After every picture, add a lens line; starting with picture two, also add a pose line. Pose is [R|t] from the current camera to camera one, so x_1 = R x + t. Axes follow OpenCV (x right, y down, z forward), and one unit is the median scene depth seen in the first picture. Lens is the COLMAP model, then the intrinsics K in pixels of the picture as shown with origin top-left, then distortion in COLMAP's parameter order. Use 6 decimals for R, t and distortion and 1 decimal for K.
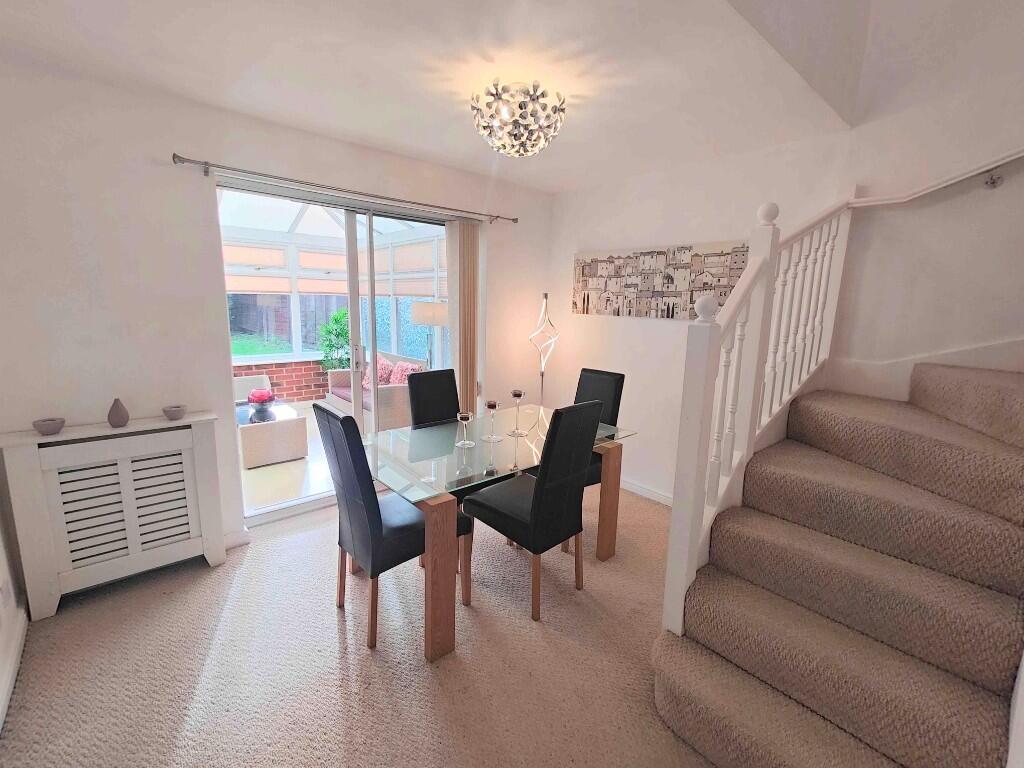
lens RADIAL K [[453.3, 0, 512.9], [0, 453.3, 379.6], [0, 0, 1]] dist [0.006514, 0.000806]
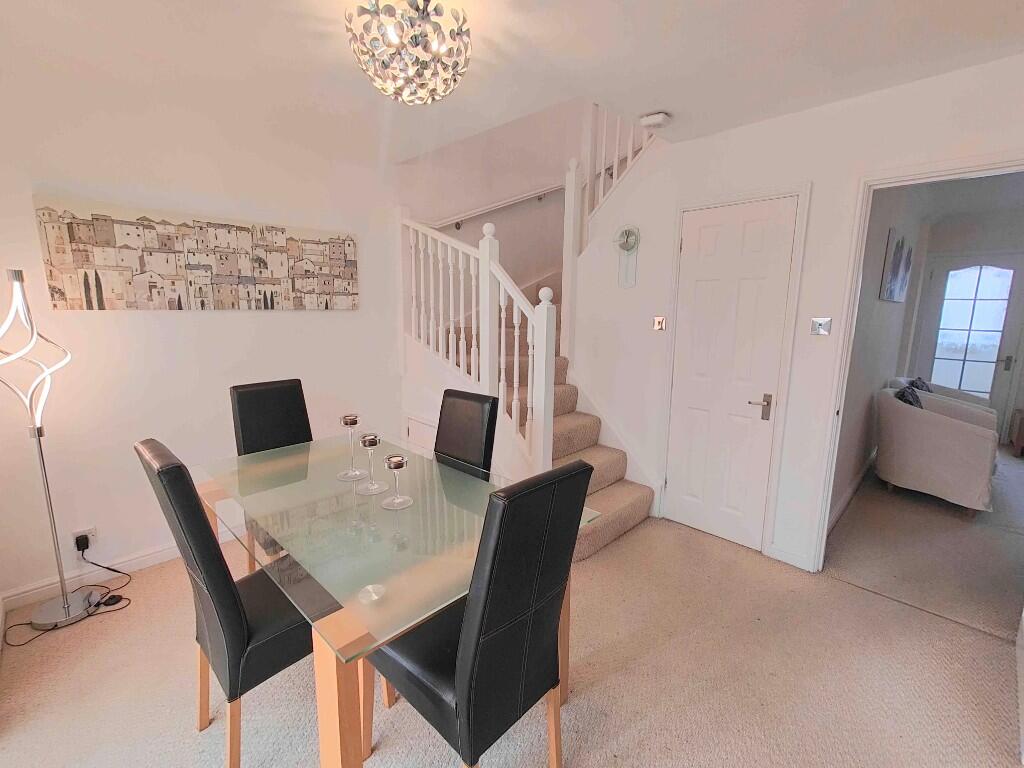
lens RADIAL K [[453.3, 0, 516.9], [0, 453.3, 381.5], [0, 0, 1]] dist [0.006514, 0.000806]
pose [[-0.072188, -0.191725, 0.978790, -0.529011], [0.163975, 0.965716, 0.201258, -0.096704], [-0.983820, 0.175025, -0.038275, 0.579500]]
